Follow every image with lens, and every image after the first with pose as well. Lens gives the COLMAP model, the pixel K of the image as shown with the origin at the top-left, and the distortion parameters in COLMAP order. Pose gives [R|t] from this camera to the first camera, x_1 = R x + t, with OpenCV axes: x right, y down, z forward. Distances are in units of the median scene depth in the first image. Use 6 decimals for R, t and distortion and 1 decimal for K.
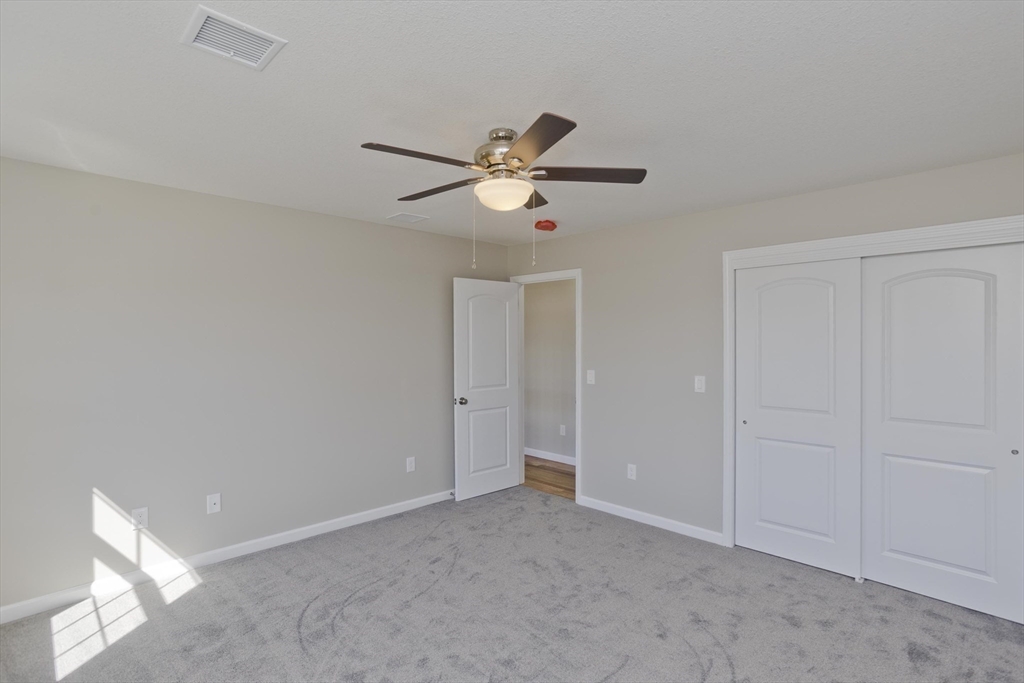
lens RADIAL K [[500.0, 0, 513.2], [0, 500.0, 336.2], [0, 0, 1]] dist [-0.051991, 0.035532]
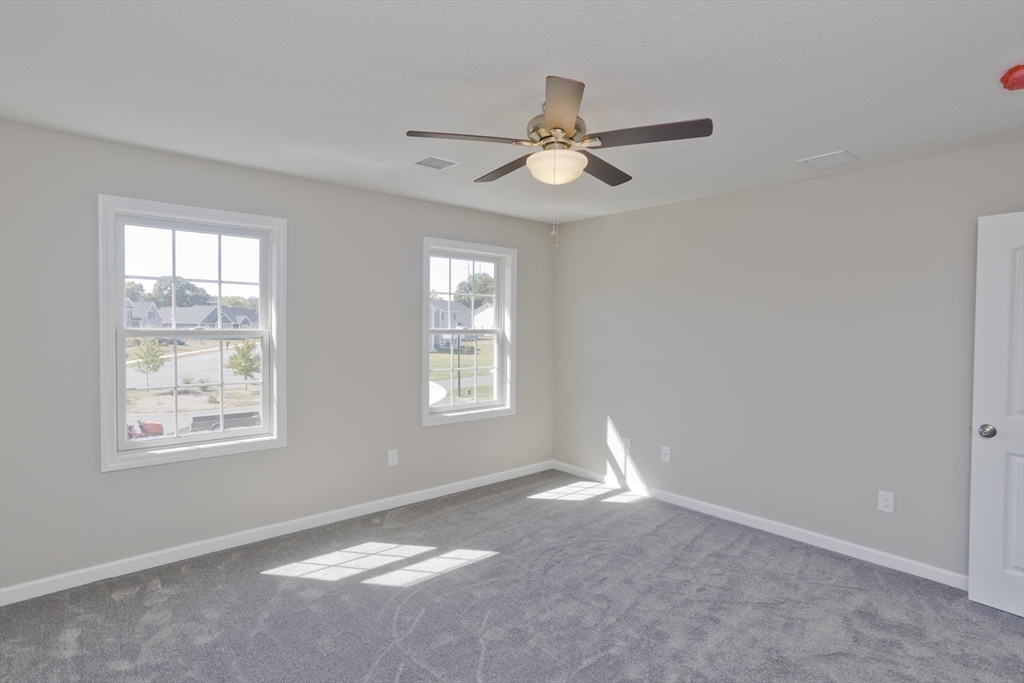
lens RADIAL K [[500.0, 0, 513.2], [0, 500.0, 336.2], [0, 0, 1]] dist [-0.051991, 0.035532]
pose [[-0.025289, 0.029149, -0.999255, 0.675364], [-0.002750, 0.999569, 0.029228, 0.007326], [0.999676, 0.003487, -0.025198, 0.672929]]
